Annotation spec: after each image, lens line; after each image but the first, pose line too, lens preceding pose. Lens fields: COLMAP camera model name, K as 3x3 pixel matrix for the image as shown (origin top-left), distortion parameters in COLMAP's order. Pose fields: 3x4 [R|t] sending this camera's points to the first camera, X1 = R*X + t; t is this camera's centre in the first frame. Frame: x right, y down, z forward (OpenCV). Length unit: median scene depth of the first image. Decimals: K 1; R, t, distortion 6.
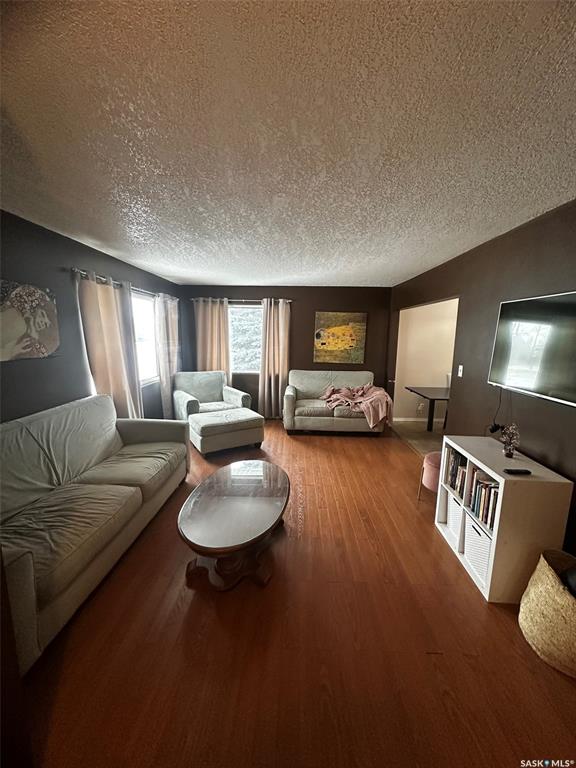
lens RADIAL K [[303.5, 0, 291.1], [0, 303.5, 381.8], [0, 0, 1]] dist [-0.007243, -0.000187]
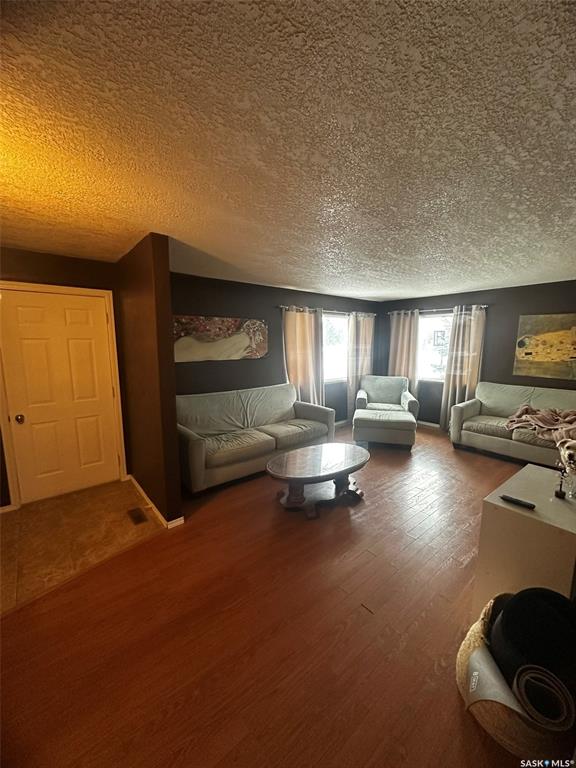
lens RADIAL K [[303.5, 0, 290.6], [0, 303.5, 384.1], [0, 0, 1]] dist [-0.007243, -0.000187]
pose [[0.670387, 0.088062, -0.736768, 0.333006], [-0.101376, 0.994492, 0.026625, 0.001067], [0.735054, 0.056841, 0.675622, -0.032068]]
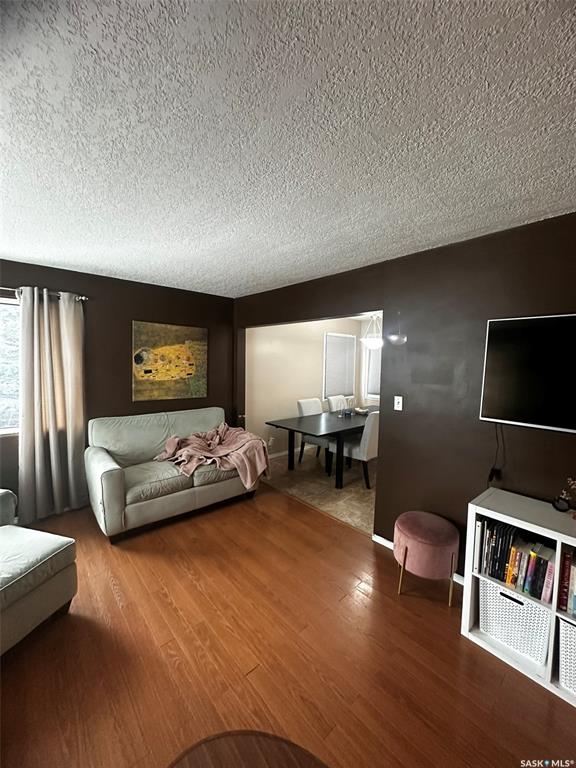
lens RADIAL K [[303.5, 0, 288.8], [0, 303.5, 383.9], [0, 0, 1]] dist [-0.007243, -0.000187]
pose [[0.733929, -0.053838, 0.677089, -0.128501], [0.099524, 0.994618, -0.028793, -0.059381], [-0.671895, 0.088519, 0.735338, 0.383681]]
